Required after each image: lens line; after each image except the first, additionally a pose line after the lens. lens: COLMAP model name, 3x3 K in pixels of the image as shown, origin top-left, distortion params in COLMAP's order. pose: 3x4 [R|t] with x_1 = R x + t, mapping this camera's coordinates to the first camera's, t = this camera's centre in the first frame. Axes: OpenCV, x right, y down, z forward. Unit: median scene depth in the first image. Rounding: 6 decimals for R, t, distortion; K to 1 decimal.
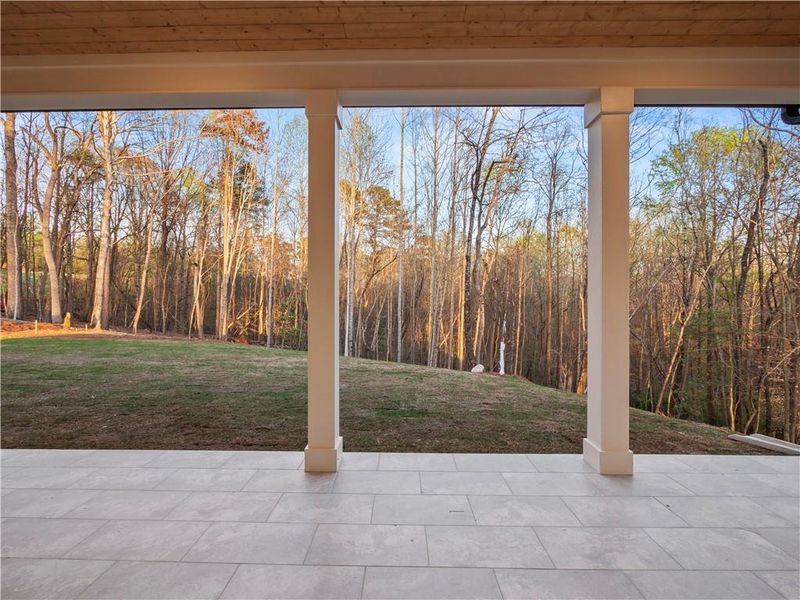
lens RADIAL K [[341.9, 0, 397.6], [0, 341.9, 293.1], [0, 0, 1]] dist [-0.001231, -0.000359]
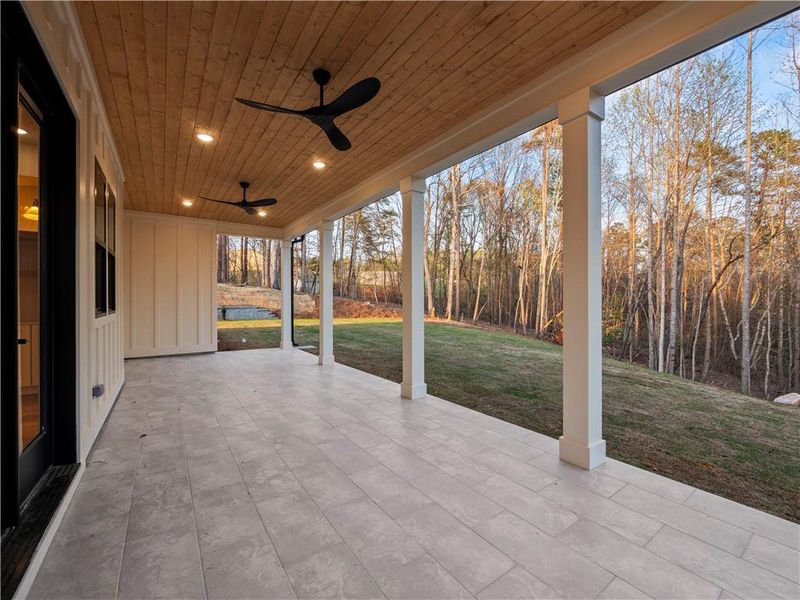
lens RADIAL K [[341.9, 0, 403.7], [0, 341.9, 299.5], [0, 0, 1]] dist [-0.001231, -0.000359]
pose [[0.591894, -0.004615, -0.806002, 0.282594], [0.025203, 0.999601, 0.012784, -0.002314], [0.805621, -0.027880, 0.591774, -0.010704]]
